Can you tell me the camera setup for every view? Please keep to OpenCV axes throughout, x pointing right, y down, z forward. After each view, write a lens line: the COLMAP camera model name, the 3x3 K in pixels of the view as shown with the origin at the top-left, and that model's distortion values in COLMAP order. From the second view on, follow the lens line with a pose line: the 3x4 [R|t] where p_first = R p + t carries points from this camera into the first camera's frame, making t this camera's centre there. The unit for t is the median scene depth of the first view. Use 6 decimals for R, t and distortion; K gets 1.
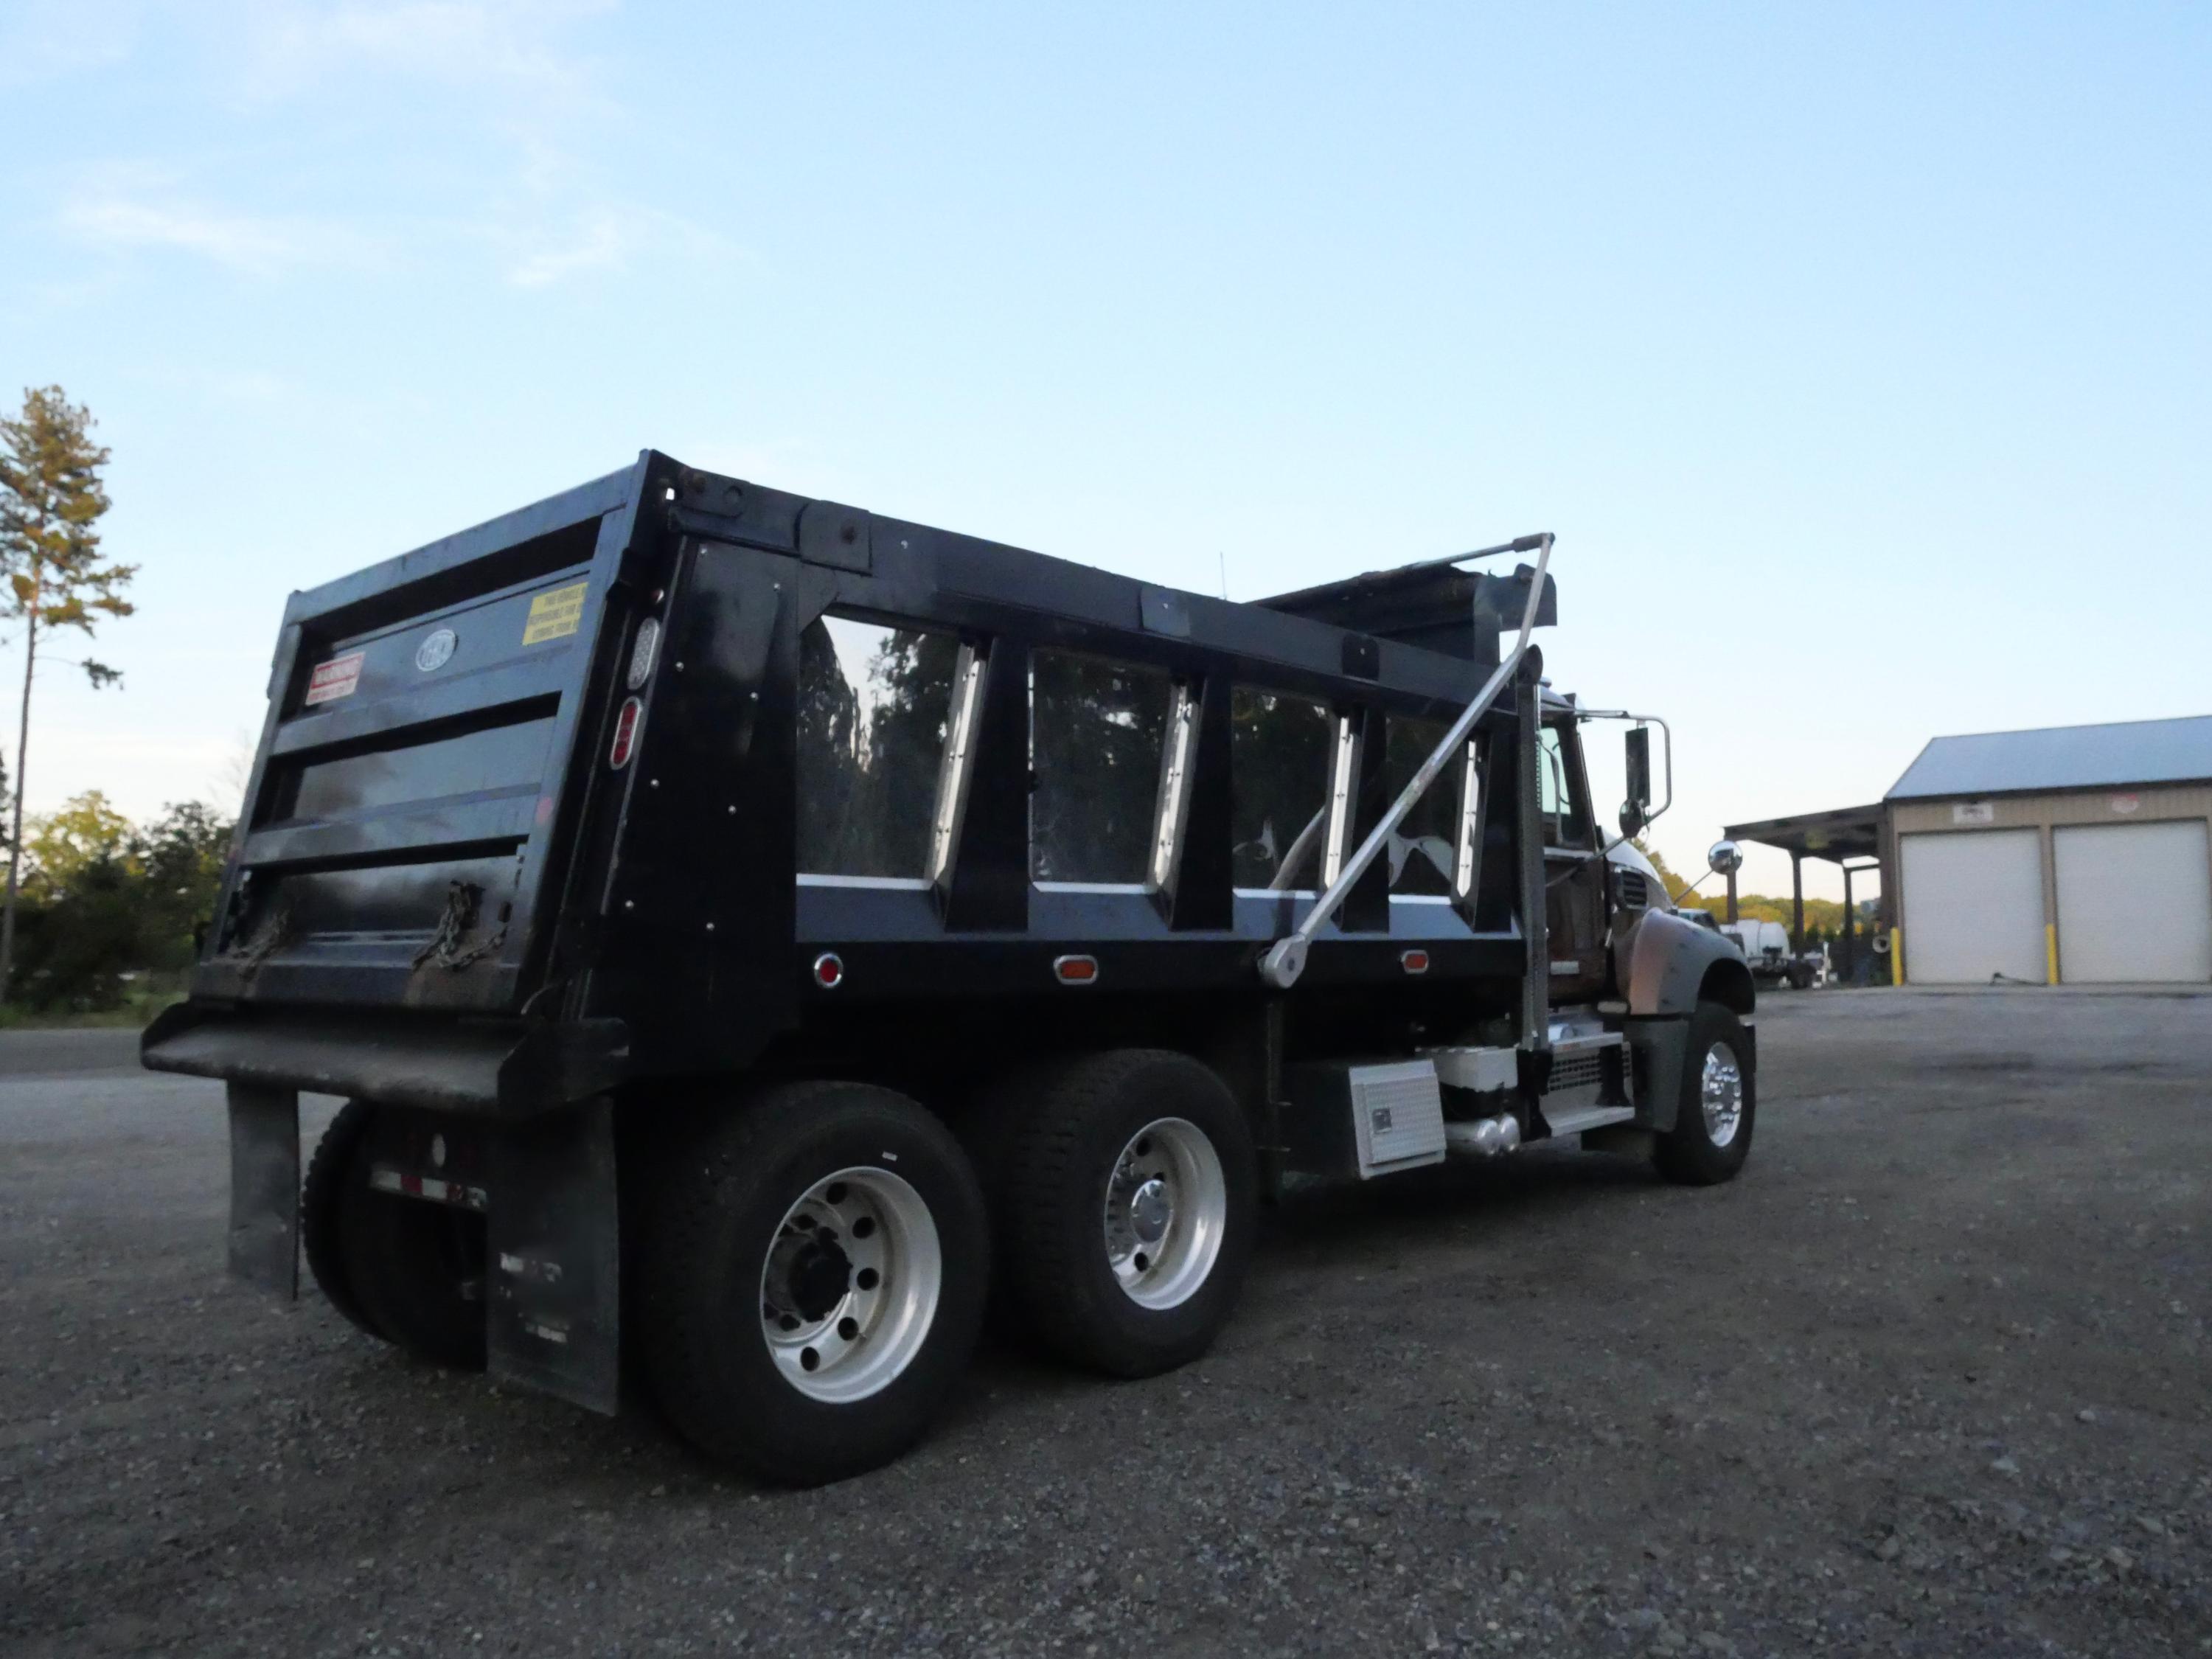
lens RADIAL K [[1605.6, 0, 1105.0], [0, 1605.6, 918.4], [0, 0, 1]] dist [-0.040710, -0.002009]
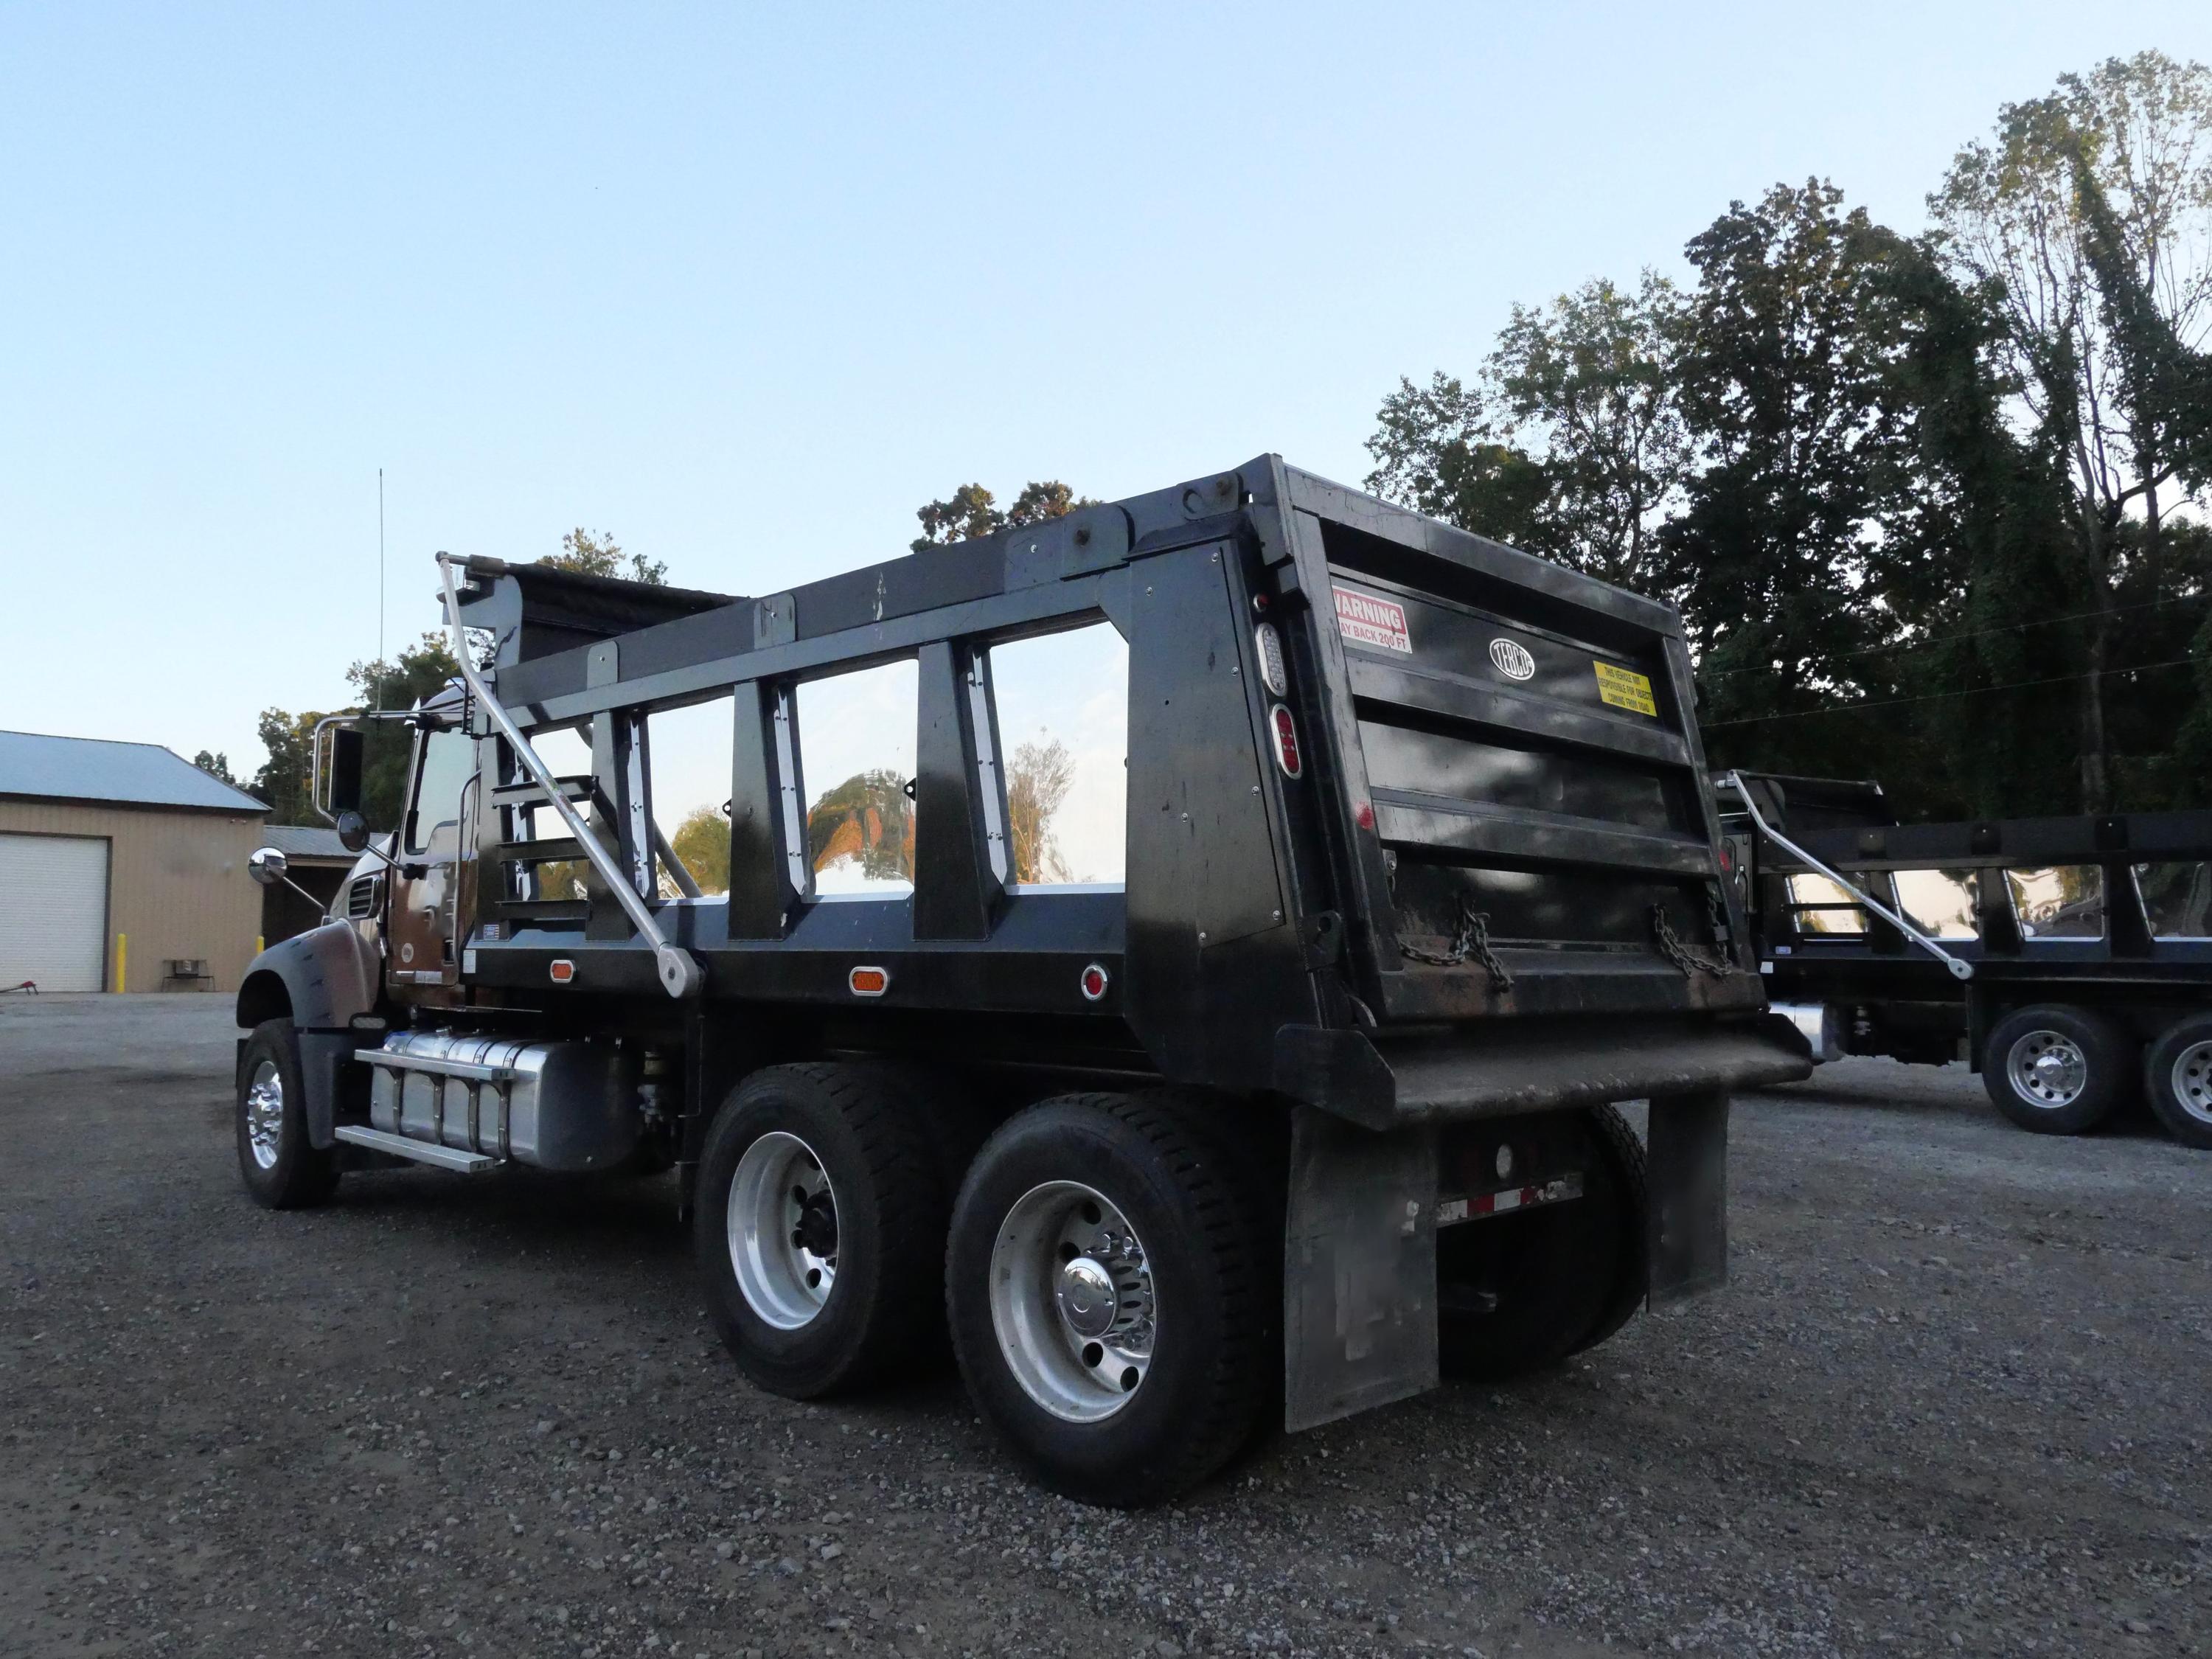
lens RADIAL K [[1632.9, 0, 1107.0], [0, 1632.9, 863.1], [0, 0, 1]] dist [-0.100836, 0.053652]
pose [[0.042794, 0.071321, 0.996535, -1.596387], [-0.027580, 0.997153, -0.070181, 0.043052], [-0.998703, -0.024481, 0.044639, 1.334686]]
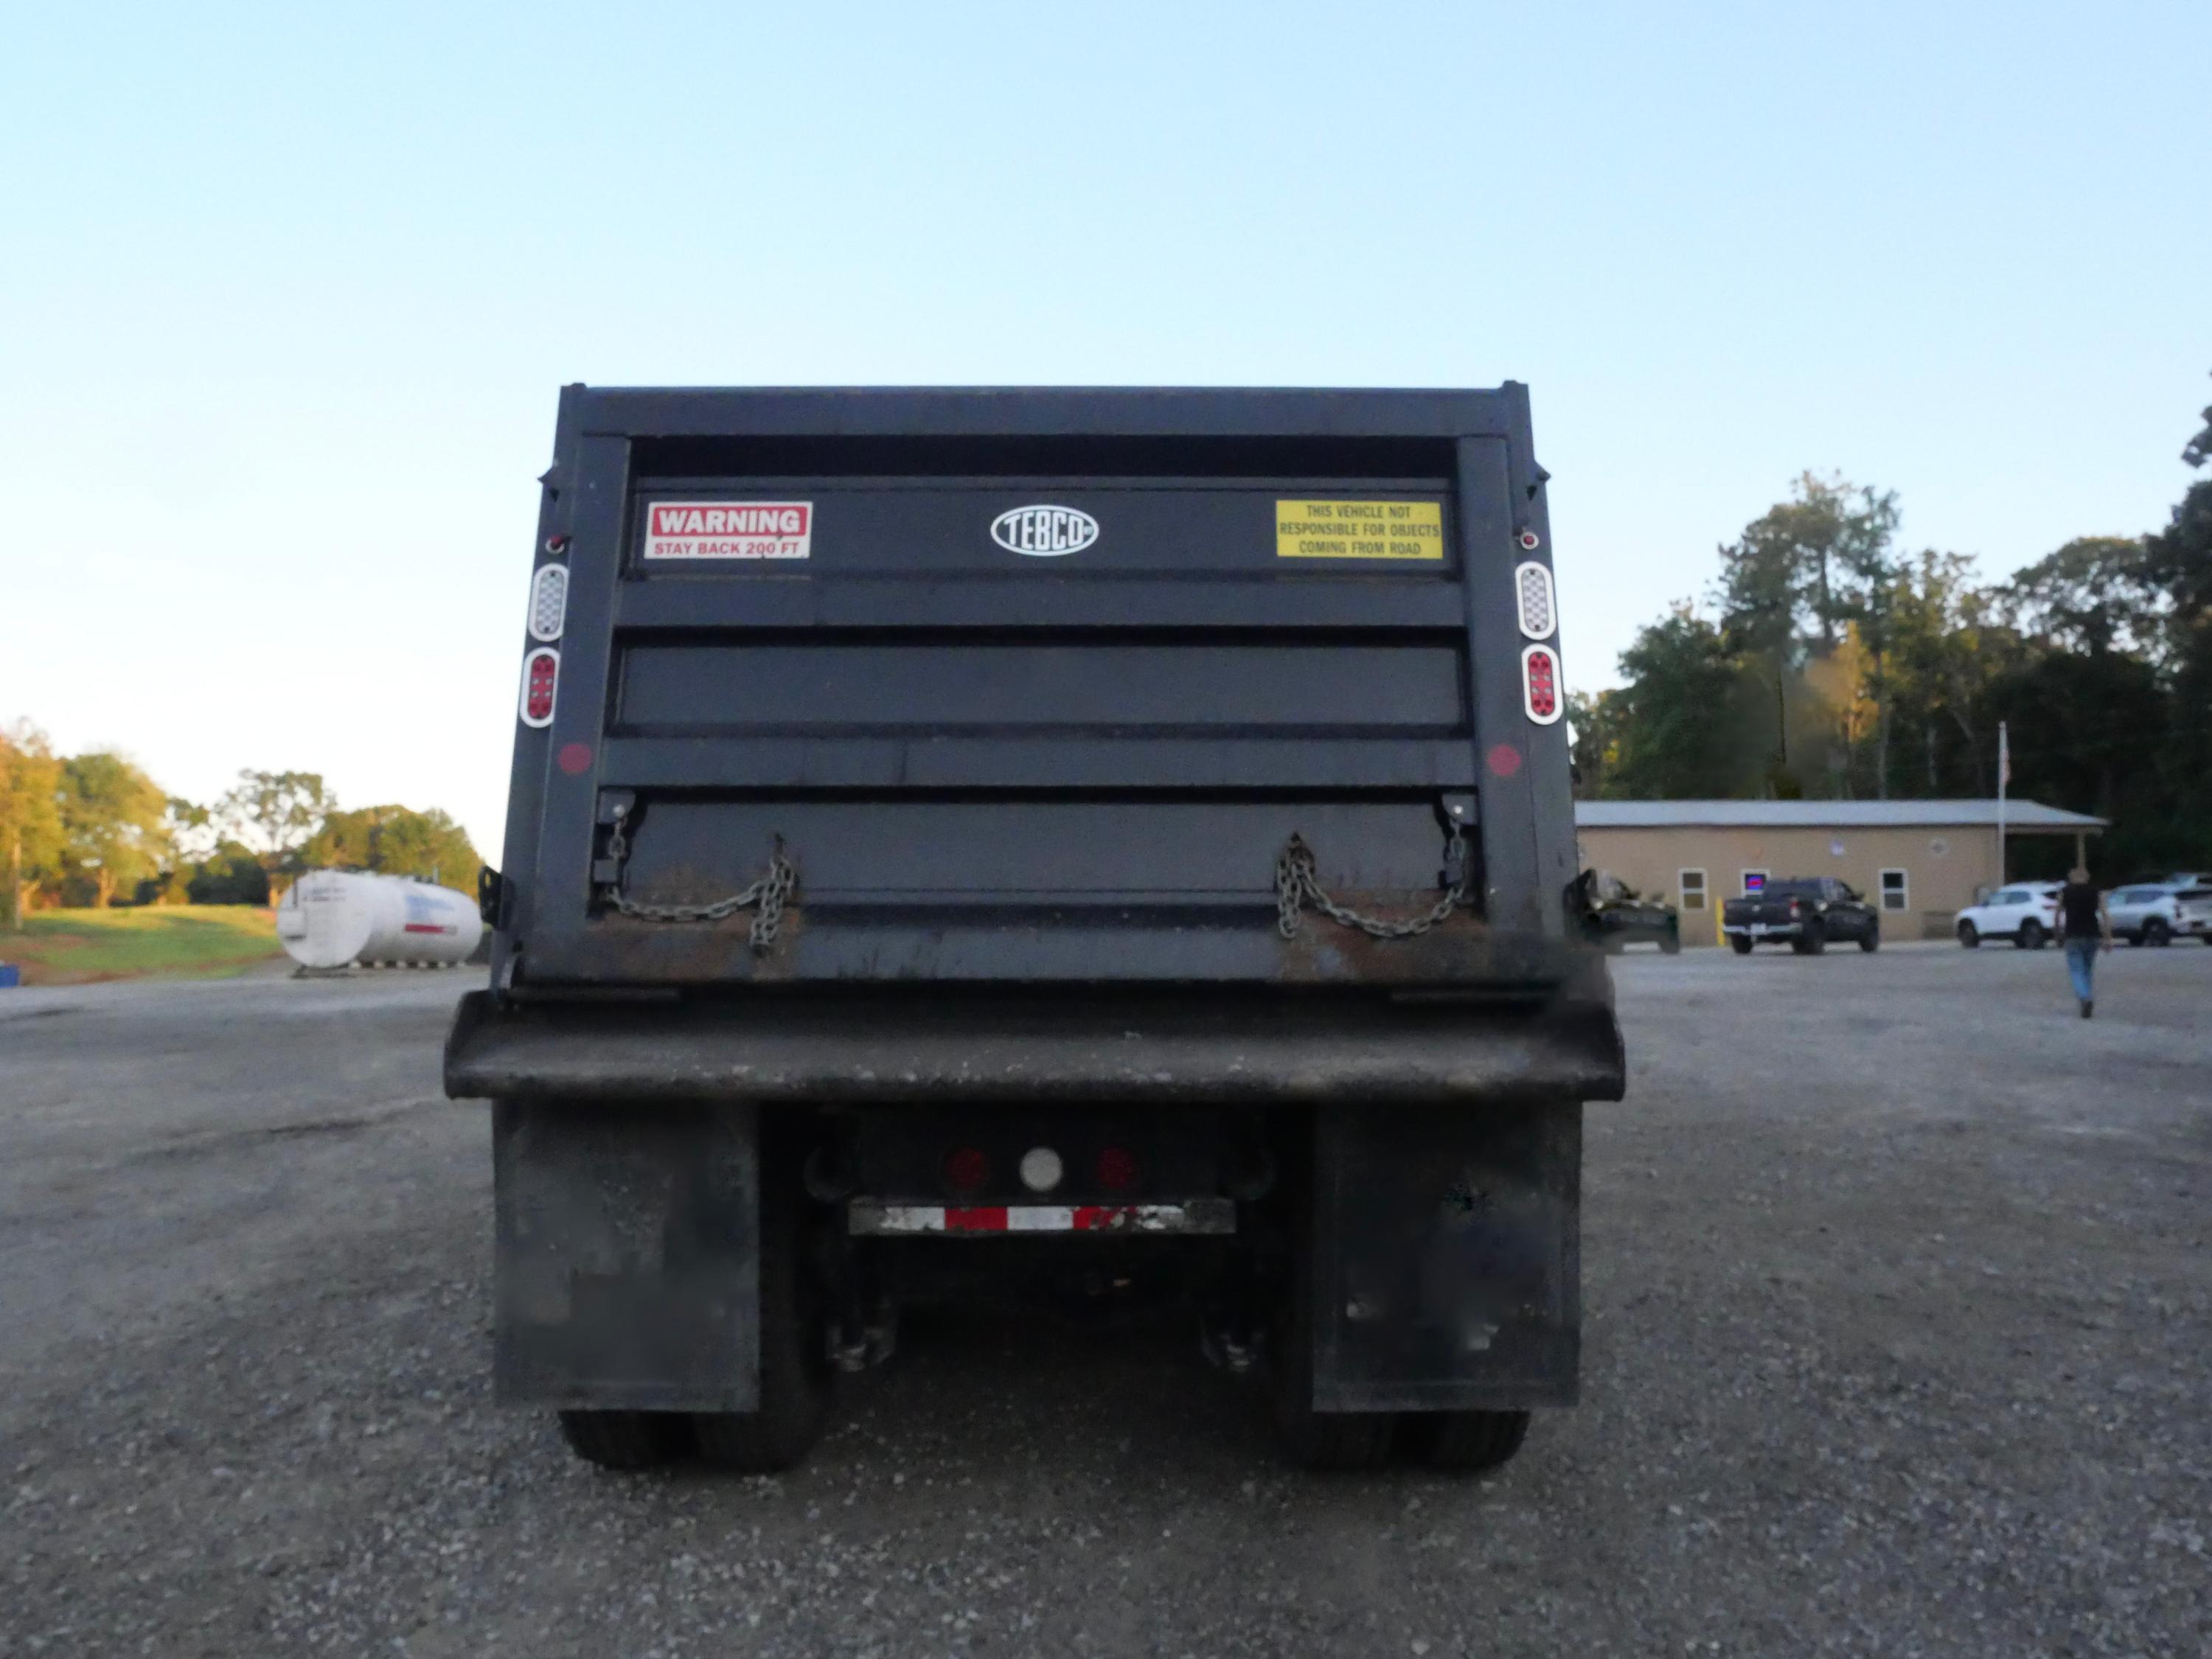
lens RADIAL K [[1605.6, 0, 1105.0], [0, 1605.6, 918.4], [0, 0, 1]] dist [-0.040710, -0.002009]
pose [[0.740175, 0.009950, 0.672341, -1.027235], [-0.021168, 0.999740, 0.008509, 0.016563], [-0.672081, -0.020530, 0.740193, 0.438702]]
